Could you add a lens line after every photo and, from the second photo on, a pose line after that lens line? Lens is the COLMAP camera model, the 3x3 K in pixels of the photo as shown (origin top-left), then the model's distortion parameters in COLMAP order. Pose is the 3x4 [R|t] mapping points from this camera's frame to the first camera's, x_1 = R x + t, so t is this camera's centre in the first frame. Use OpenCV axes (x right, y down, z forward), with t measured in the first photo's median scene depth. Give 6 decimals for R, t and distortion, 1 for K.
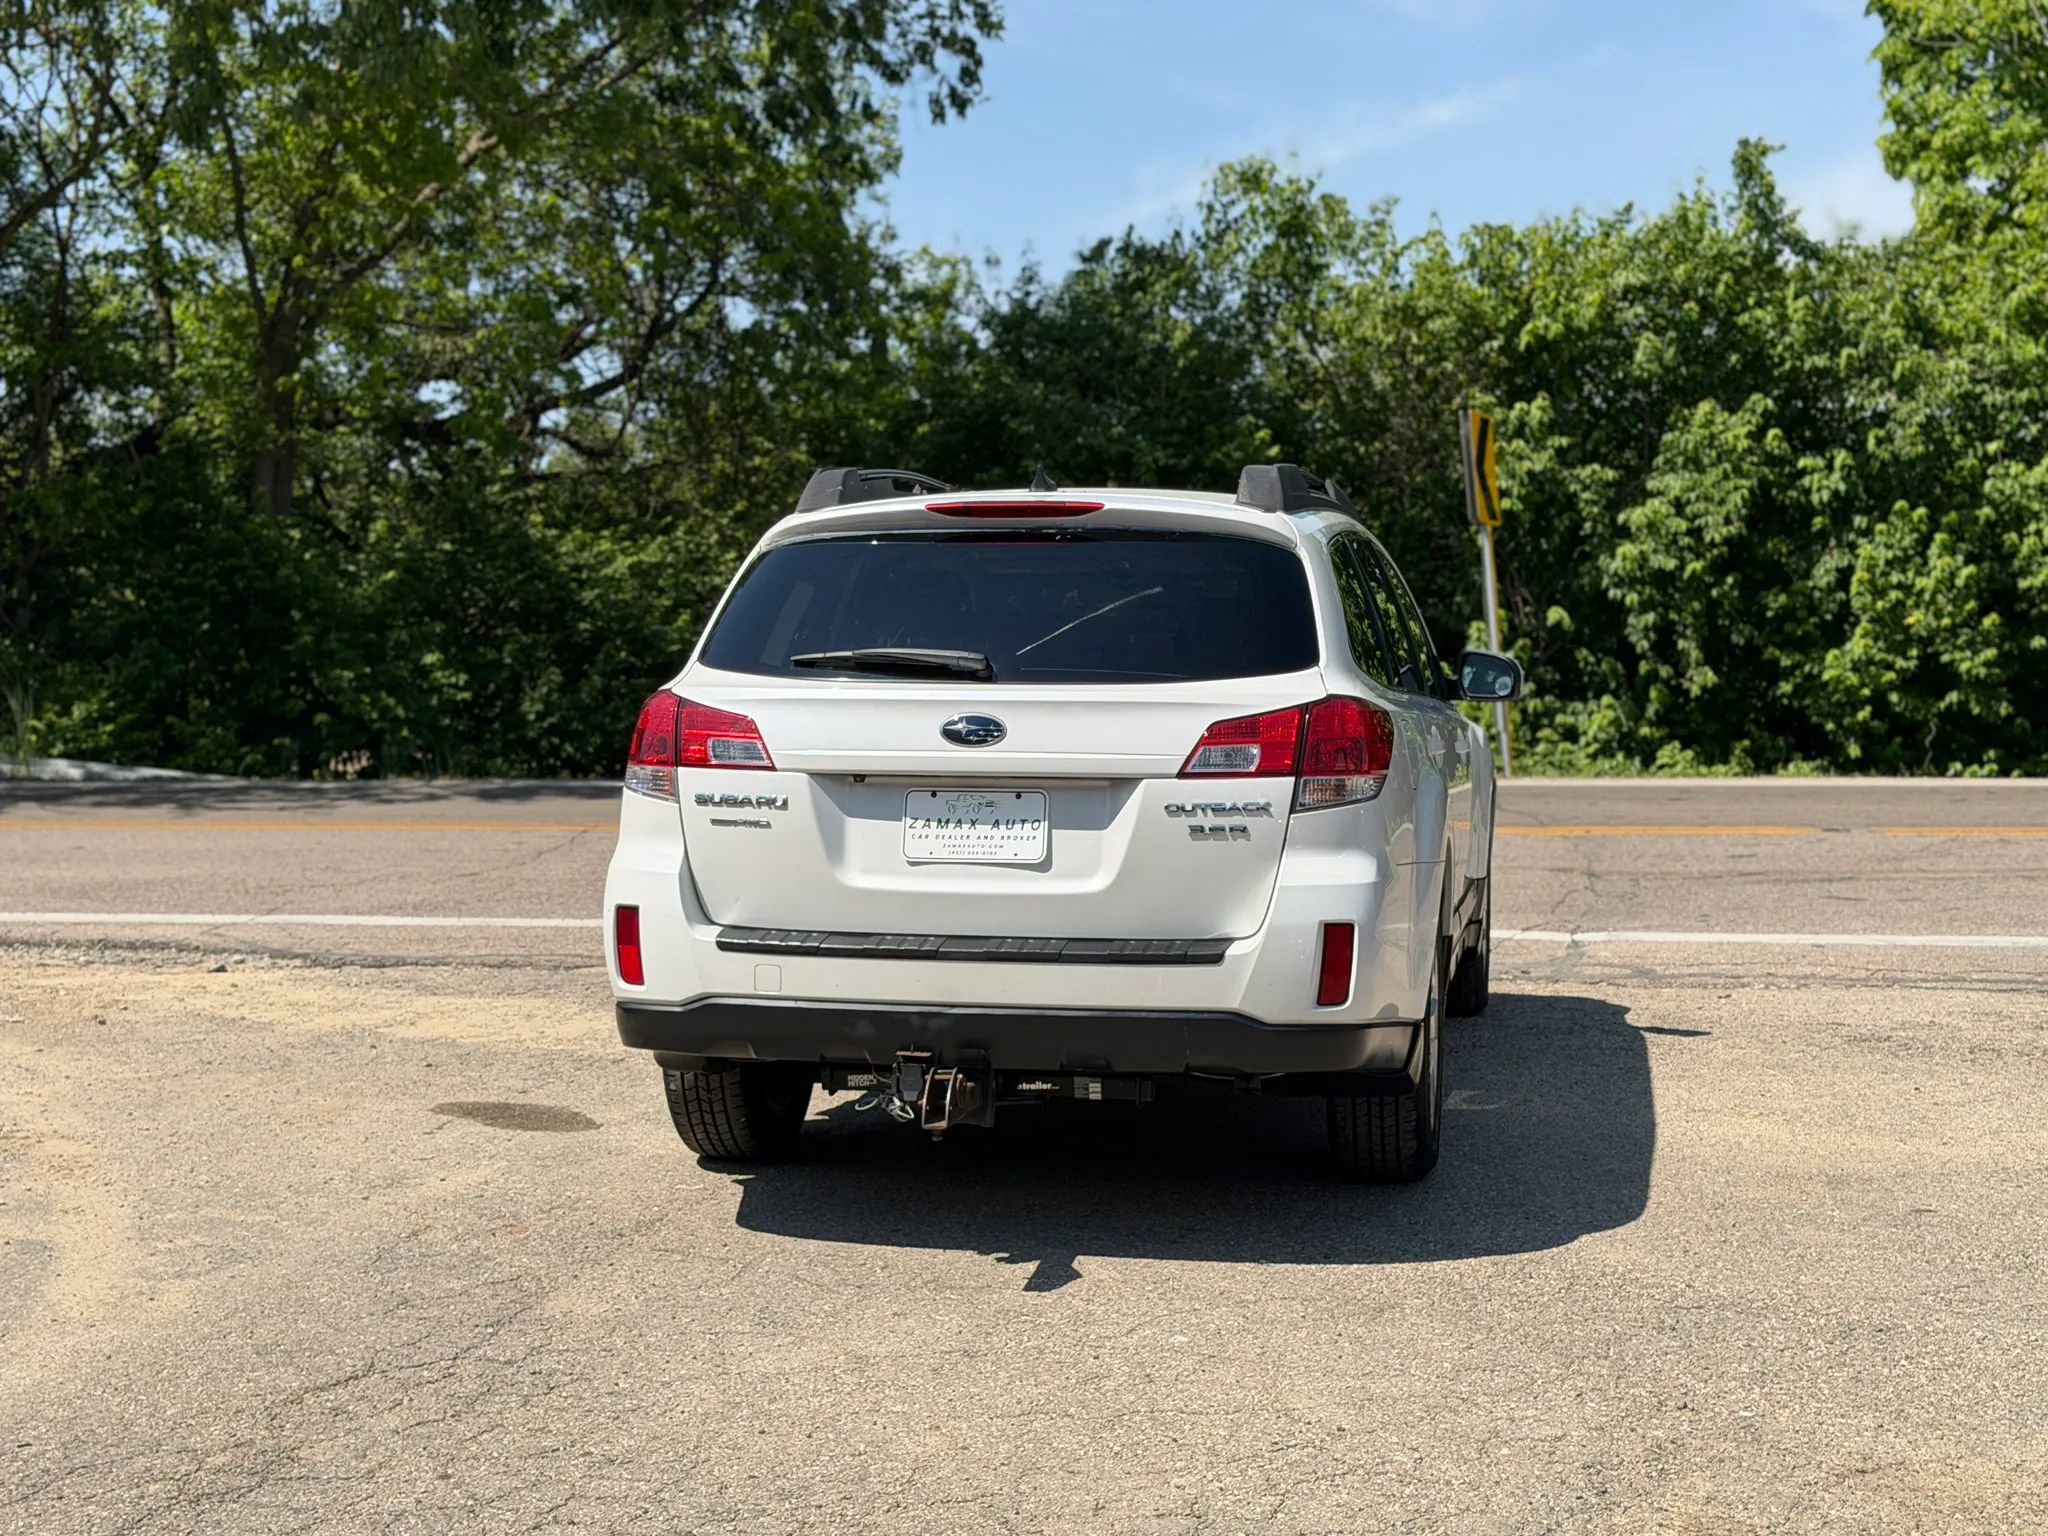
lens RADIAL K [[2938.2, 0, 1021.8], [0, 2938.2, 790.0], [0, 0, 1]] dist [0.197109, -0.430451]
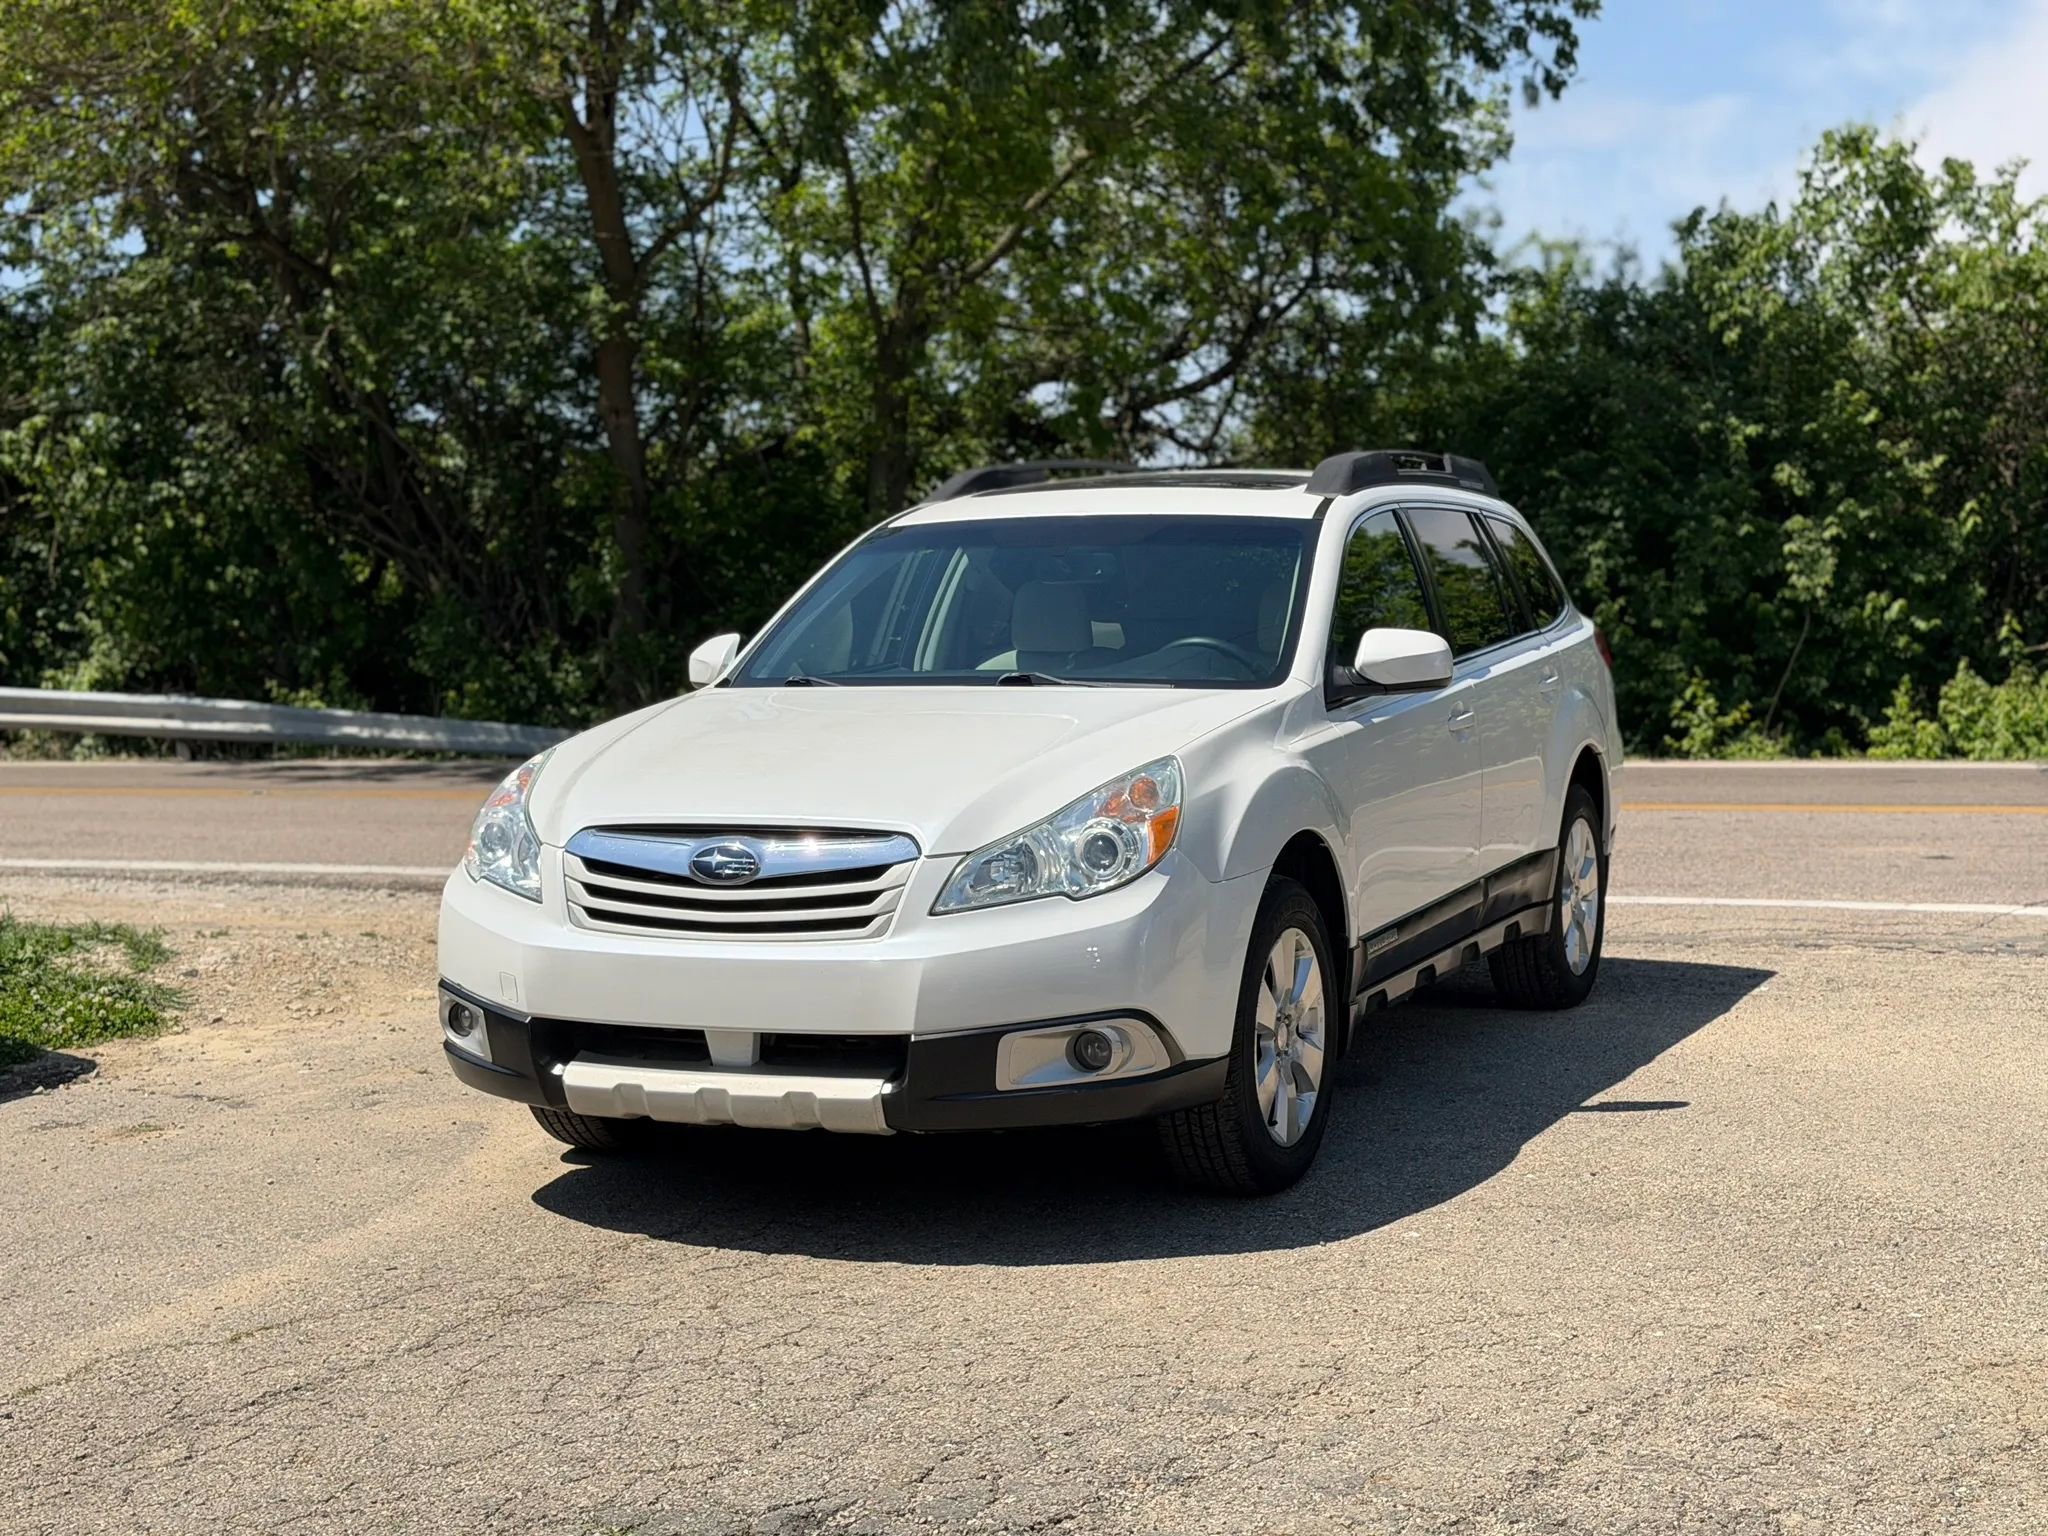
lens RADIAL K [[2969.7, 0, 1024.0], [0, 2969.7, 768.0], [0, 0, 1]] dist [0.178097, -0.337841]
pose [[0.974065, 0.003679, -0.226237, 0.039902], [-0.005338, 0.999963, -0.006721, 0.005837], [0.226204, 0.007755, 0.974049, -0.023389]]
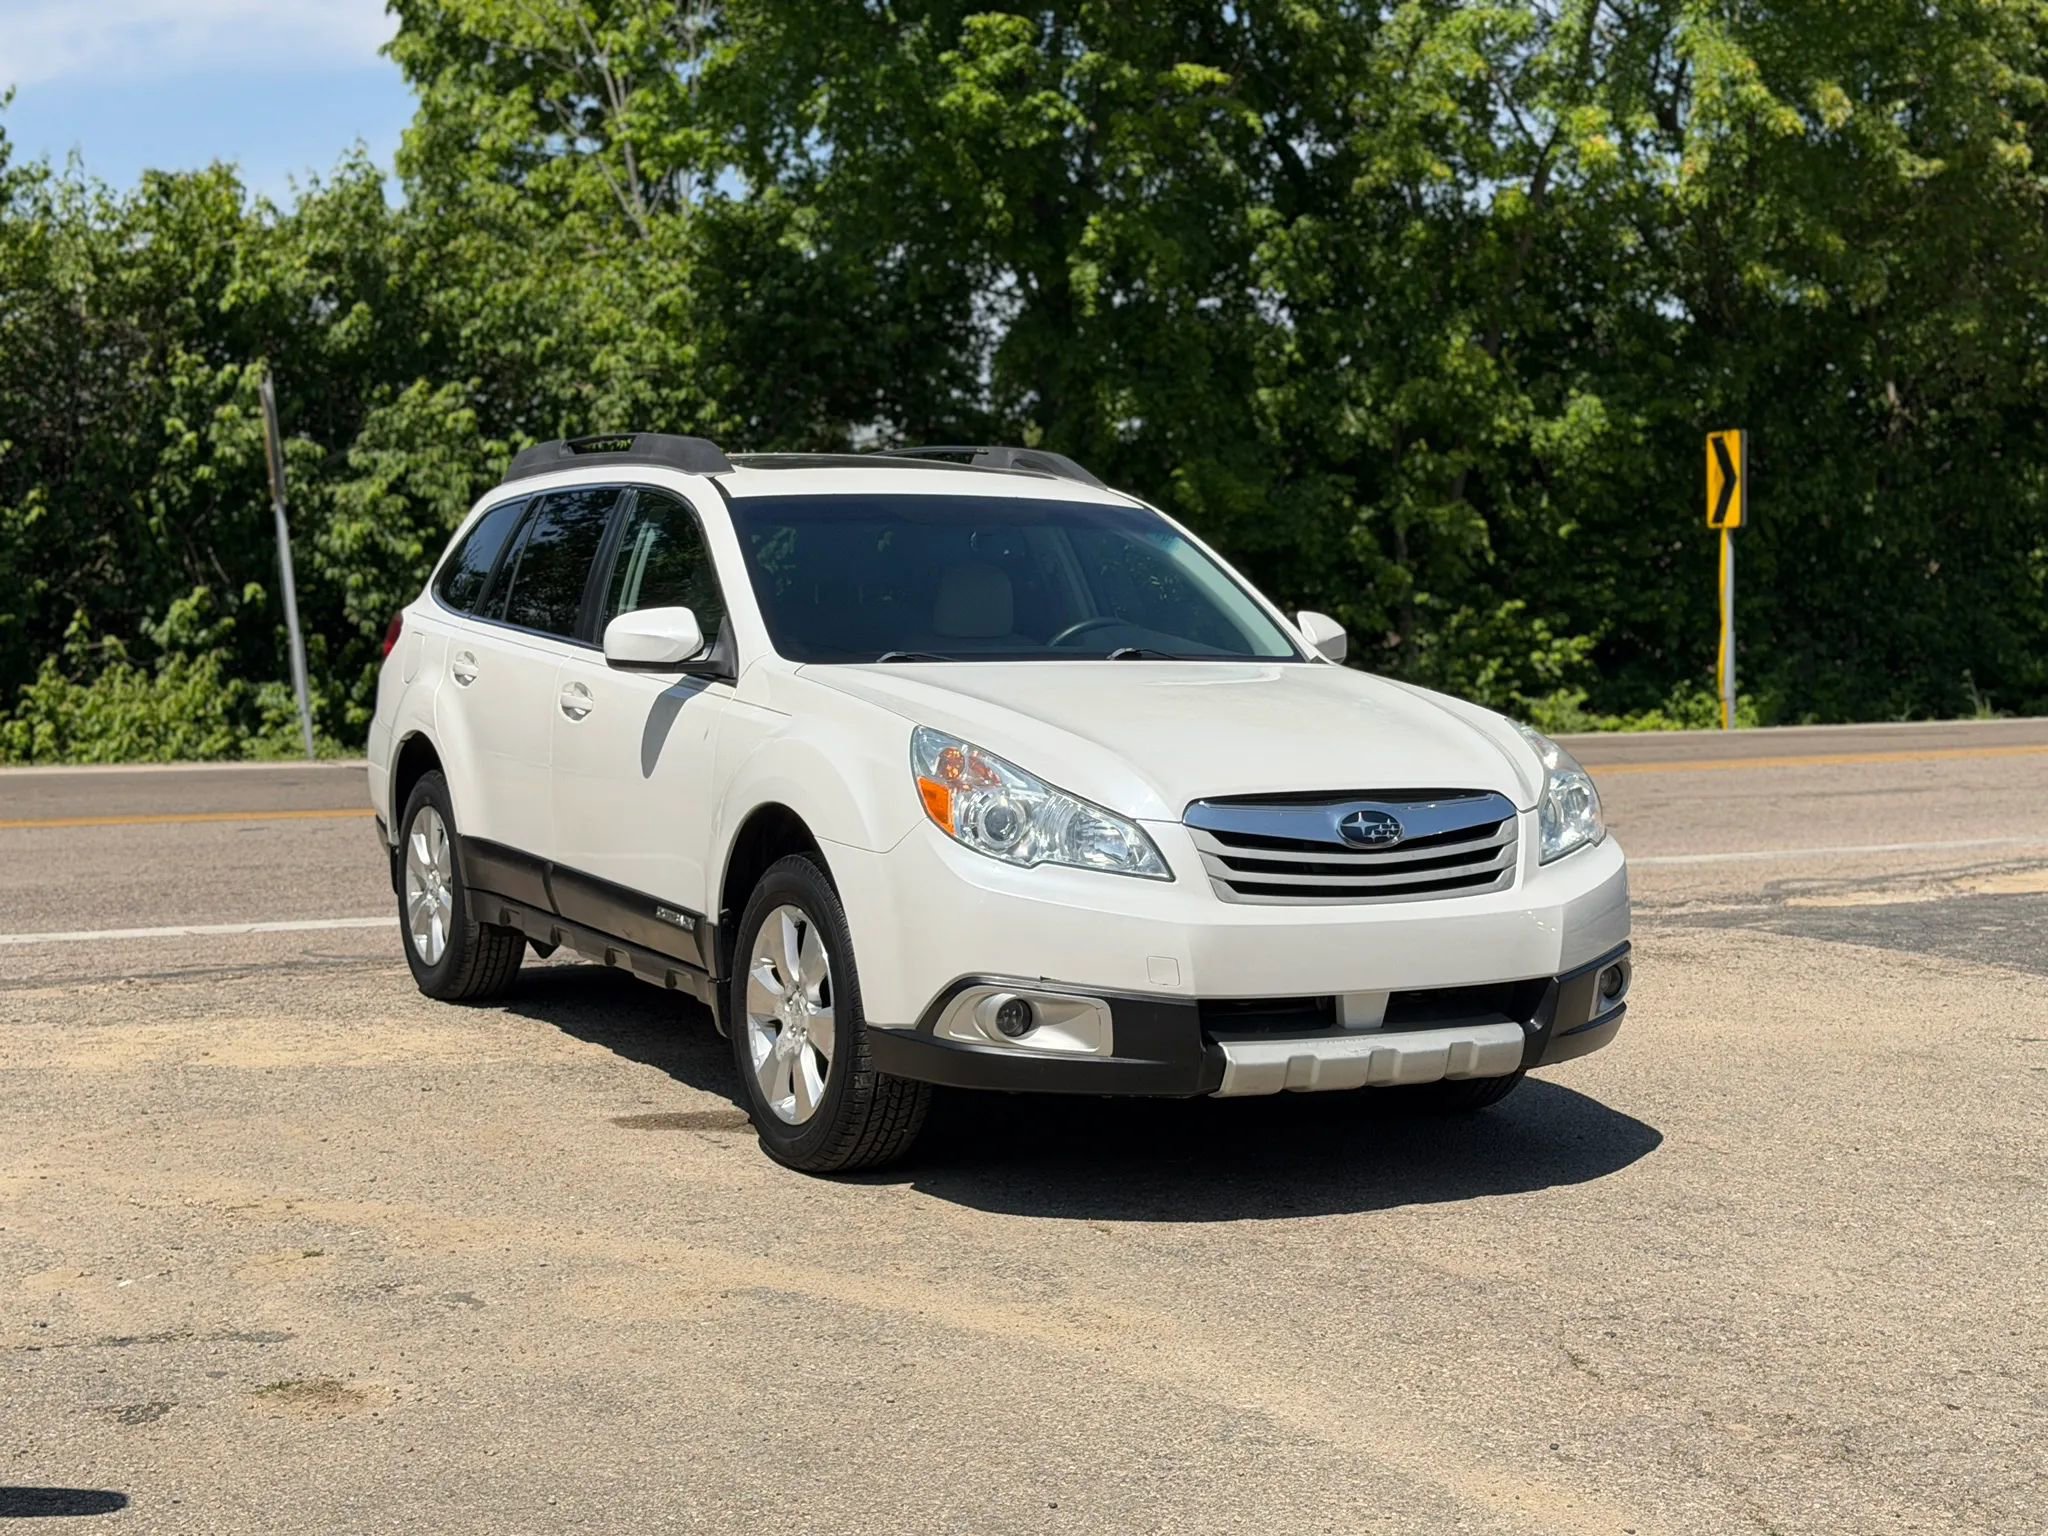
lens RADIAL K [[2969.7, 0, 1024.0], [0, 2969.7, 768.0], [0, 0, 1]] dist [0.178097, -0.337841]
pose [[0.786039, -0.023557, 0.617728, -0.226819], [0.026718, 0.999635, 0.004124, 0.000700], [-0.617599, 0.013263, 0.786381, 0.083313]]
